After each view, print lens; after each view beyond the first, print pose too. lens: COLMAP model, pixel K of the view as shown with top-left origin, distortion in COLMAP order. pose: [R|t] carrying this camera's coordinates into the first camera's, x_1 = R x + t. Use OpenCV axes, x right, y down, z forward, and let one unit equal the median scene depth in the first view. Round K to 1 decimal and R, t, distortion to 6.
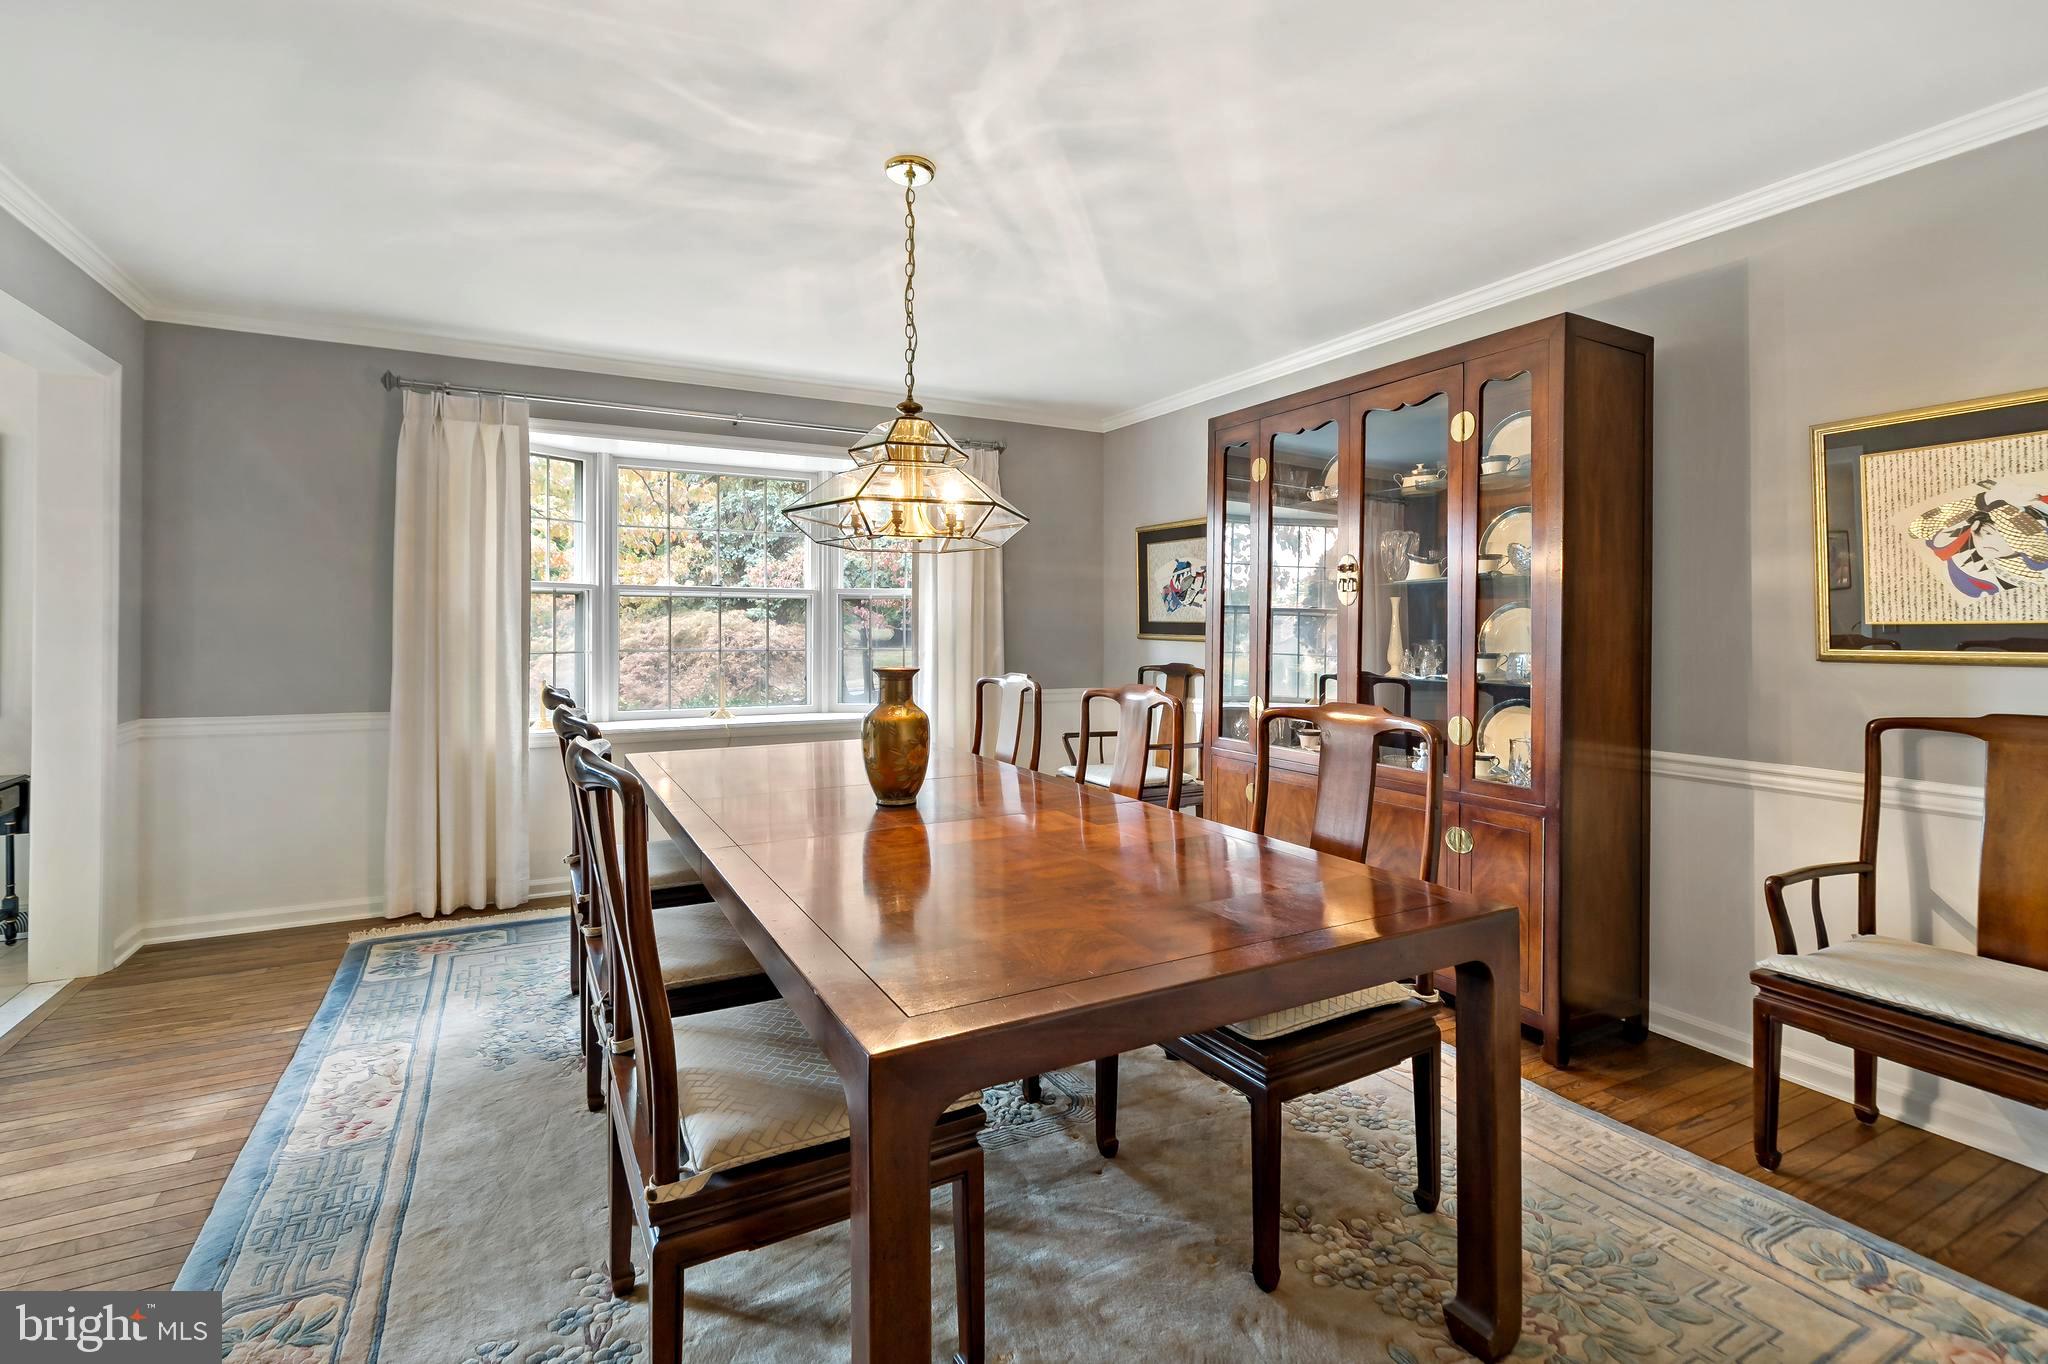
lens RADIAL K [[872.5, 0, 1023.6], [0, 872.5, 632.7], [0, 0, 1]] dist [0.019983, -0.000022]
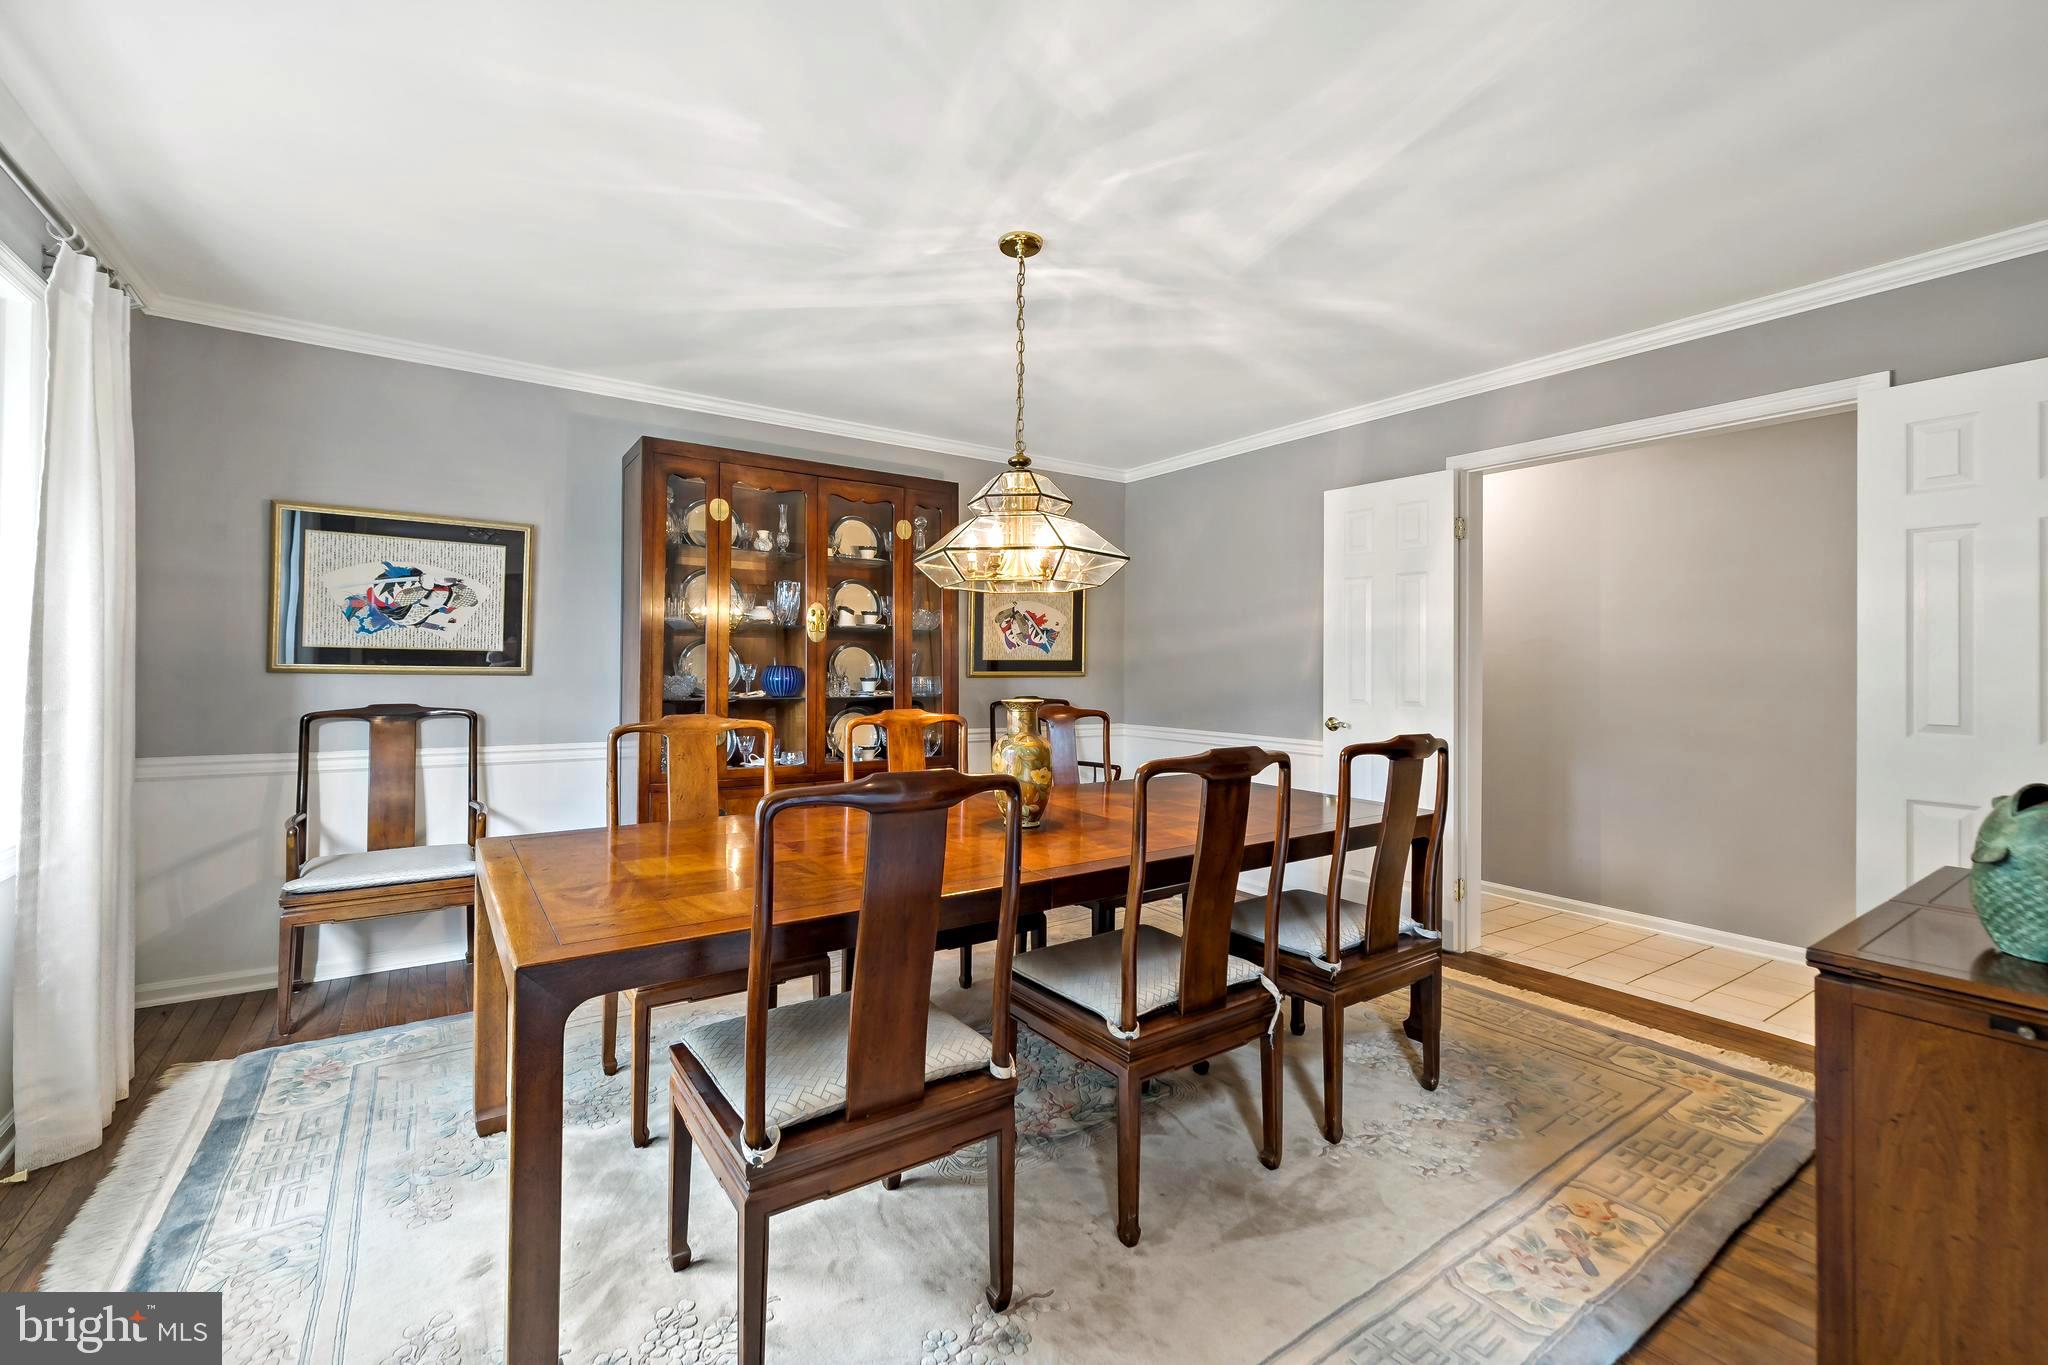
lens RADIAL K [[905.0, 0, 989.1], [0, 905.0, 651.8], [0, 0, 1]] dist [-0.001124, -0.000175]
pose [[-0.089130, 0.006722, 0.995997, -1.185614], [-0.005207, 0.999960, -0.007215, -0.012418], [-0.996006, -0.005829, -0.089091, 1.086411]]
